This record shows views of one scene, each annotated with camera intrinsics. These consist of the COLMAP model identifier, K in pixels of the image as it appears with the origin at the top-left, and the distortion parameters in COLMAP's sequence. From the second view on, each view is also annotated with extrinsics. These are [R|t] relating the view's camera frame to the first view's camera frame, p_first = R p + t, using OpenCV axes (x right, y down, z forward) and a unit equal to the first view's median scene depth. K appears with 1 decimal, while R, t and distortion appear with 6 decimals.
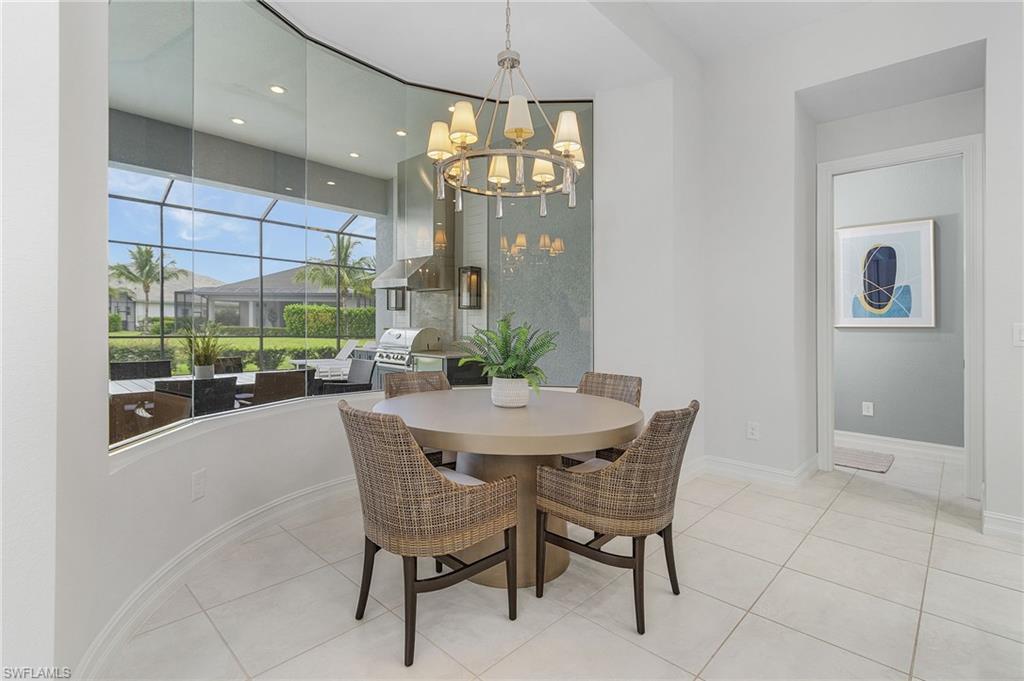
lens RADIAL K [[480.1, 0, 518.9], [0, 480.1, 326.0], [0, 0, 1]] dist [0.001580, 0.000199]
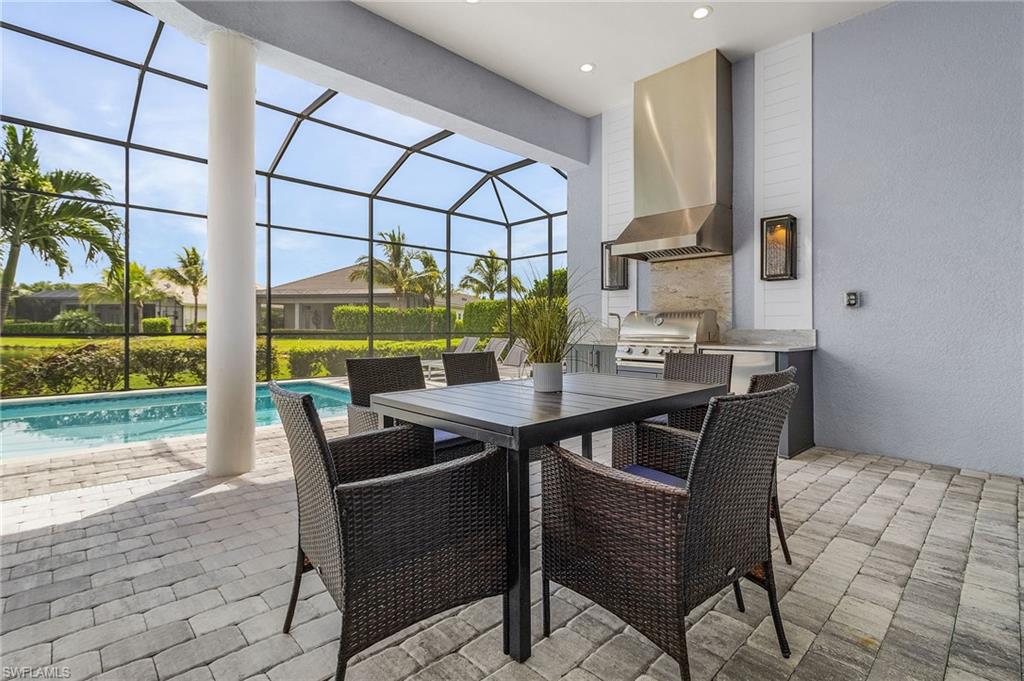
lens RADIAL K [[480.1, 0, 518.9], [0, 480.1, 326.0], [0, 0, 1]] dist [0.001580, 0.000199]
pose [[0.998806, -0.008155, -0.048169, -0.063746], [0.007834, 0.999946, -0.006840, 0.004590], [0.048222, 0.006454, 0.998816, 0.044595]]
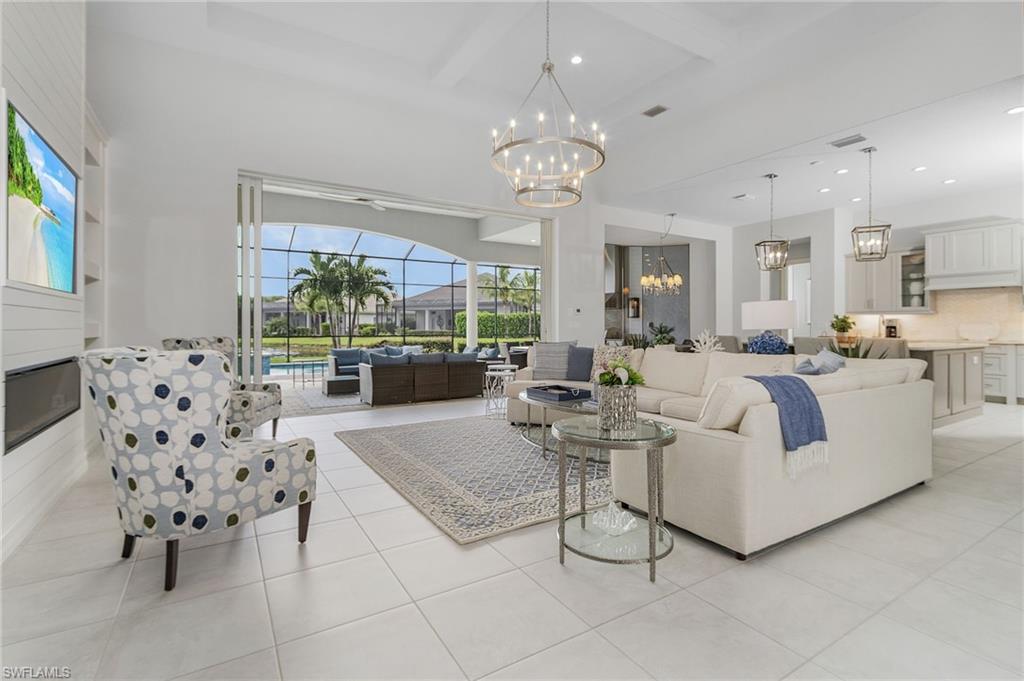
lens RADIAL K [[480.1, 0, 518.9], [0, 480.1, 326.0], [0, 0, 1]] dist [0.001580, 0.000199]
pose [[0.967407, -0.017132, -0.252648, -0.008507], [0.016401, 0.999853, -0.004998, 0.000583], [0.252696, 0.000692, 0.967545, -0.170317]]
